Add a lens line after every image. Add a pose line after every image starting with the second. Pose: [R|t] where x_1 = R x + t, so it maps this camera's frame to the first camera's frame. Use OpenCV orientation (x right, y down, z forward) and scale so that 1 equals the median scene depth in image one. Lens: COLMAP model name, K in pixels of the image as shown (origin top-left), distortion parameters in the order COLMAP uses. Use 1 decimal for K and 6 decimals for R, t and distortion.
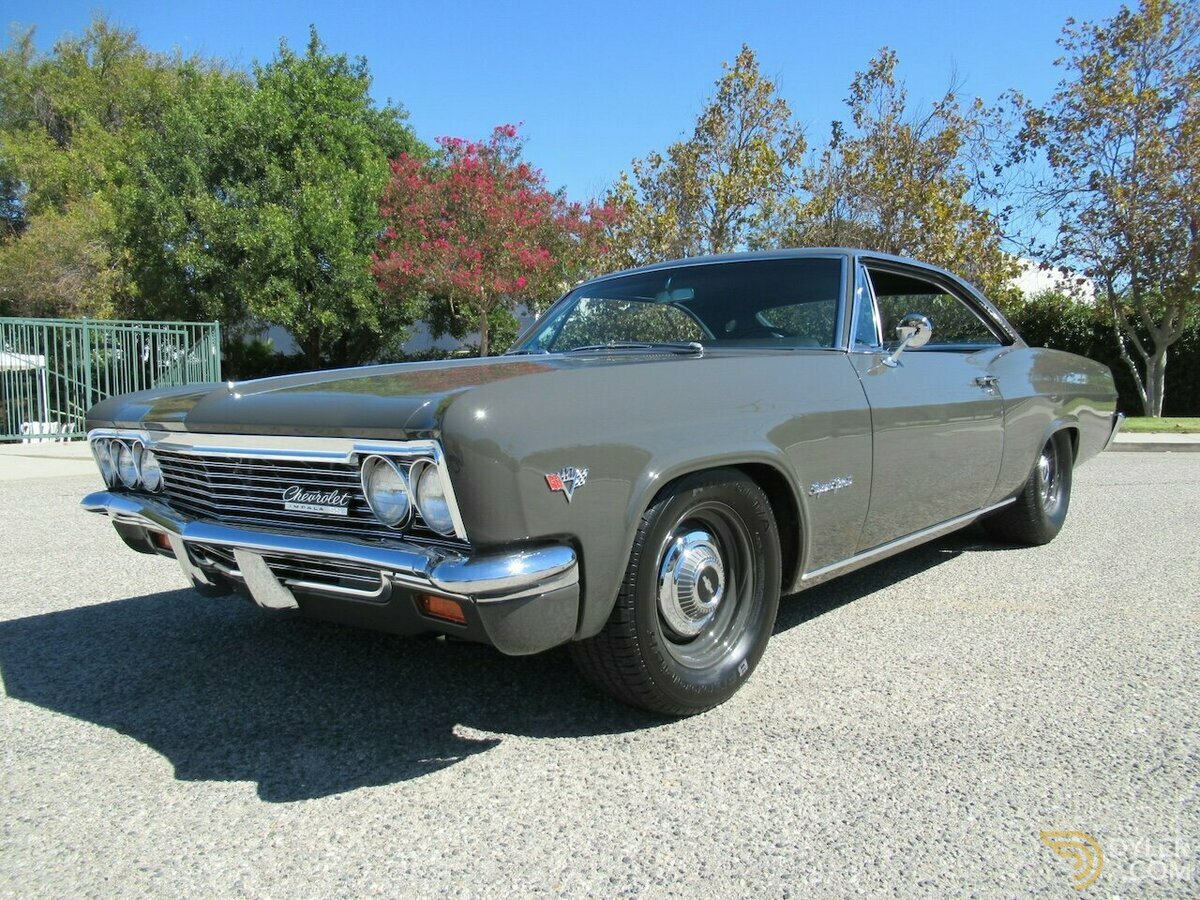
lens RADIAL K [[899.9, 0, 607.8], [0, 899.9, 452.7], [0, 0, 1]] dist [-0.008012, 0.005542]
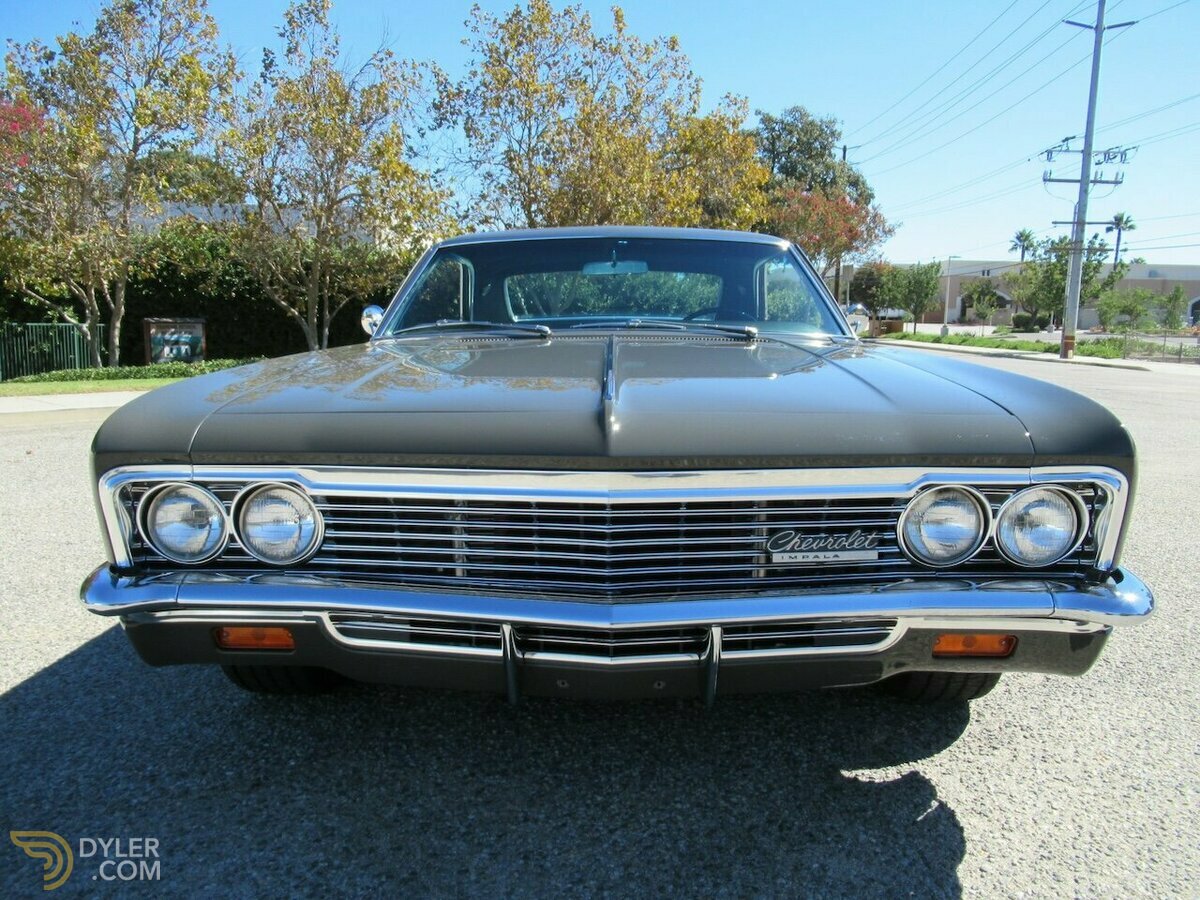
lens RADIAL K [[899.9, 0, 581.3], [0, 899.9, 436.7], [0, 0, 1]] dist [-0.008012, 0.005542]
pose [[0.759337, -0.061855, 0.647751, -0.118134], [0.032505, 0.997835, 0.057181, -0.011396], [-0.649886, -0.022365, 0.759703, 0.063498]]
